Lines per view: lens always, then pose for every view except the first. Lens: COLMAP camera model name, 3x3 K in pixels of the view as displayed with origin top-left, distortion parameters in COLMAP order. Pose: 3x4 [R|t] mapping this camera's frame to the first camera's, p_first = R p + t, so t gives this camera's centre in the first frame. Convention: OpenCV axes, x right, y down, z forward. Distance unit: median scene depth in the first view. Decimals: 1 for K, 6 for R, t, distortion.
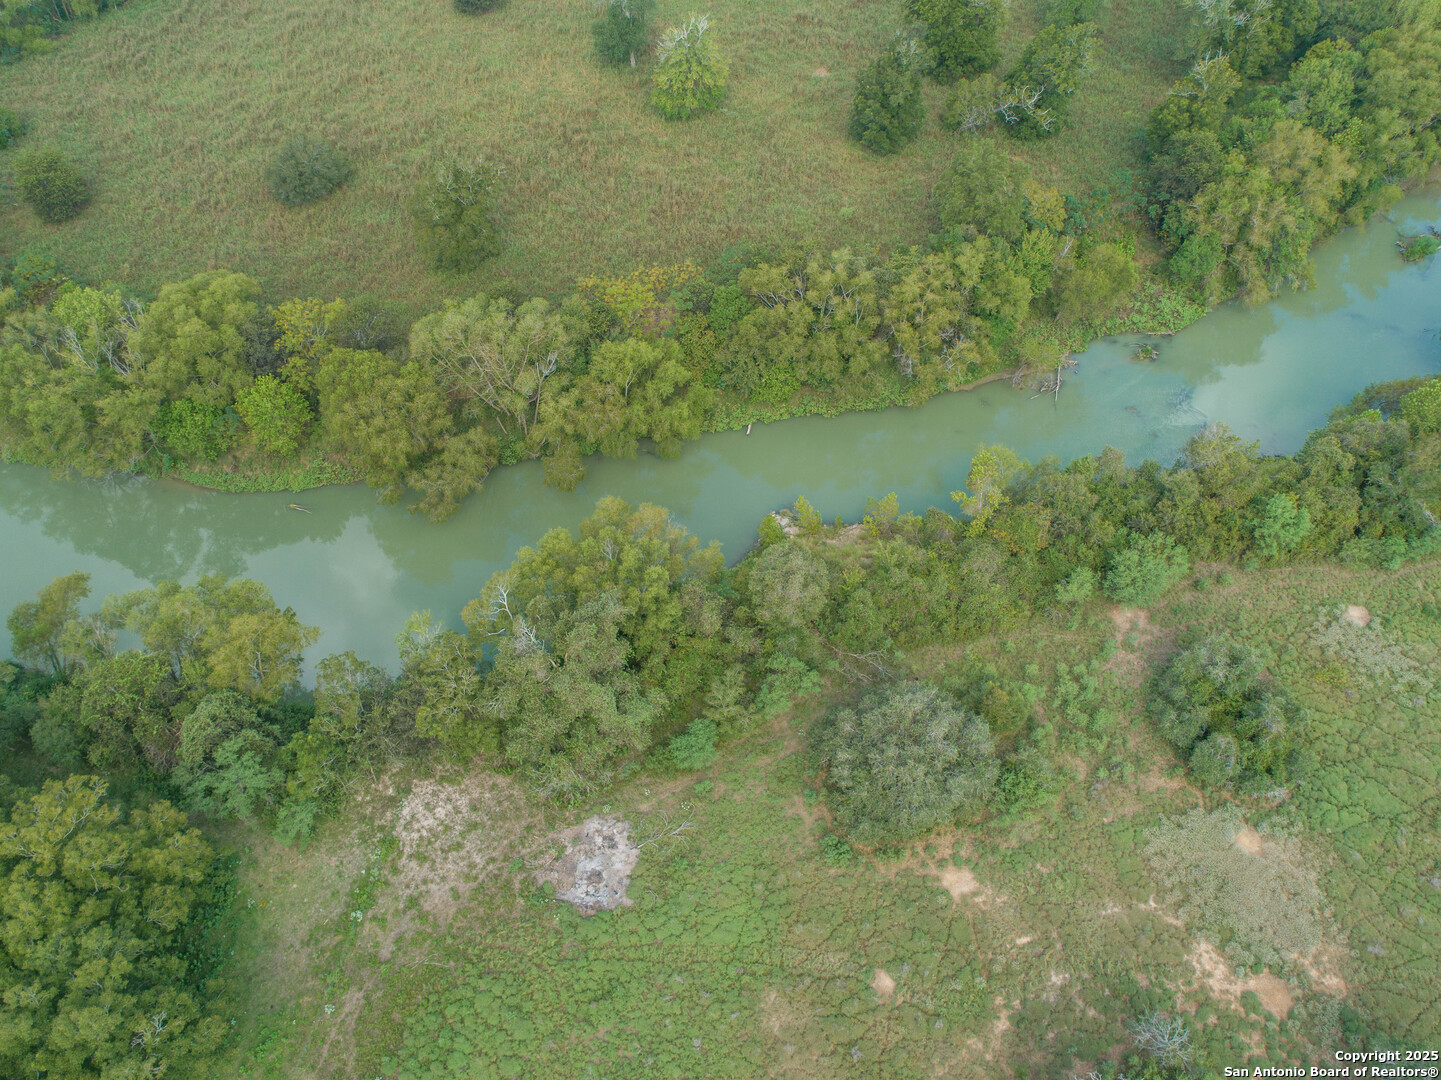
lens RADIAL K [[1084.1, 0, 720.5], [0, 1084.1, 540.0], [0, 0, 1]] dist [-0.029061, 0.002799]
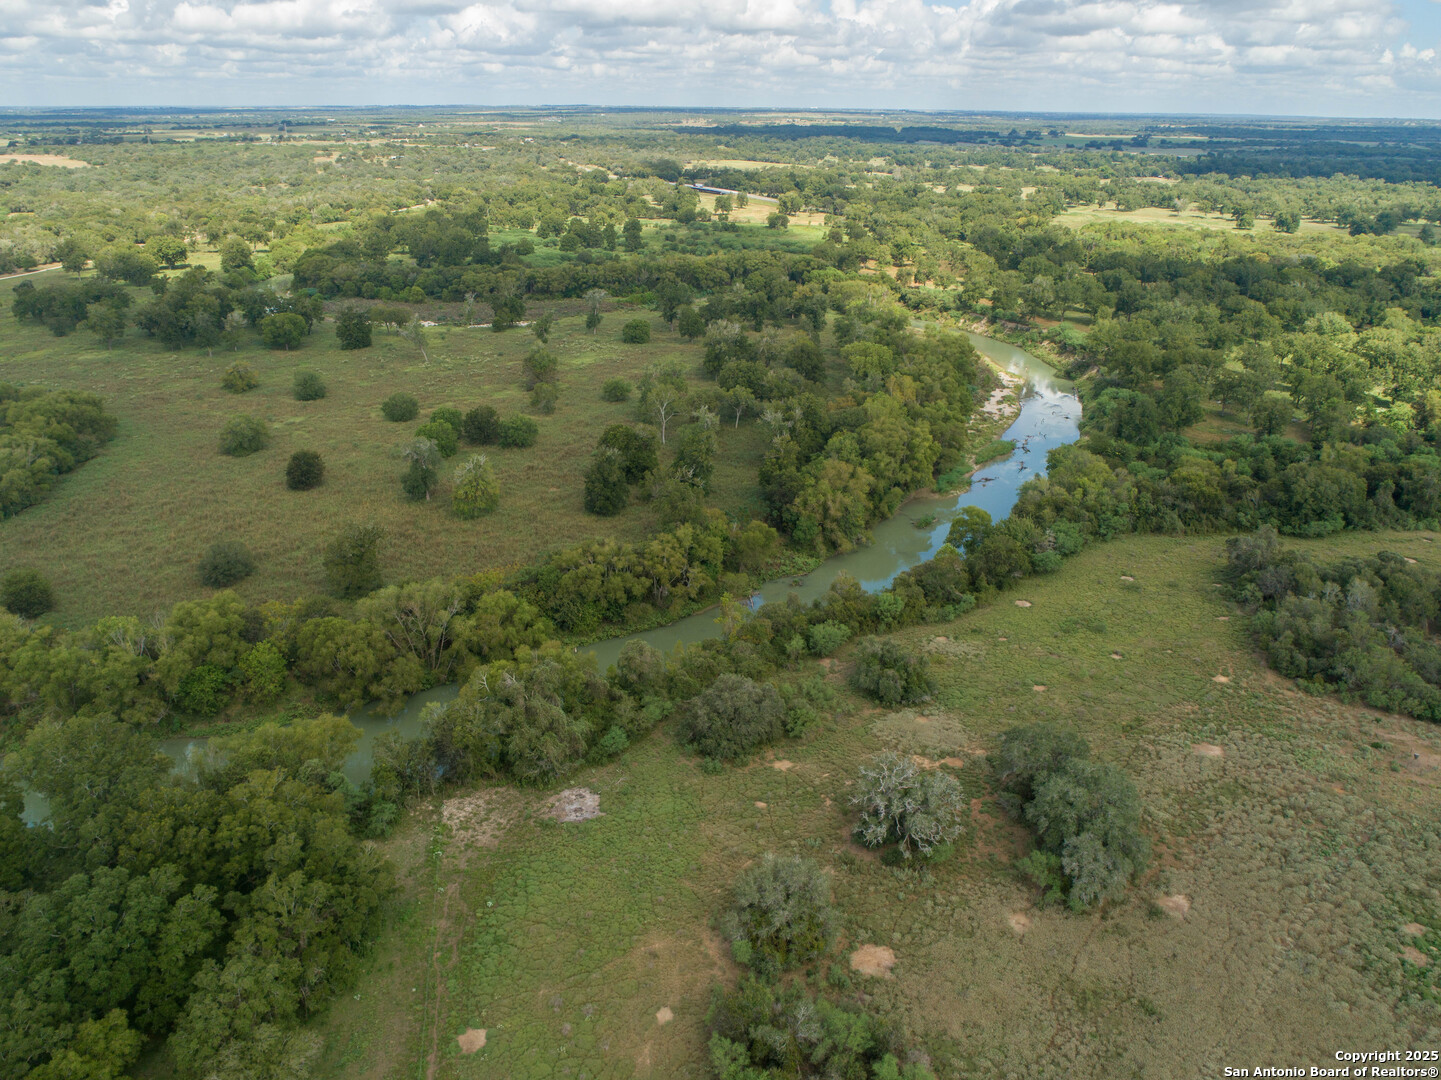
lens RADIAL K [[1084.1, 0, 720.5], [0, 1084.1, 540.0], [0, 0, 1]] dist [-0.029061, 0.002799]
pose [[0.933857, -0.122075, 0.336166, -0.276915], [0.271854, 0.853048, -0.445427, 0.500863], [-0.232391, 0.507353, 0.829812, -0.407435]]
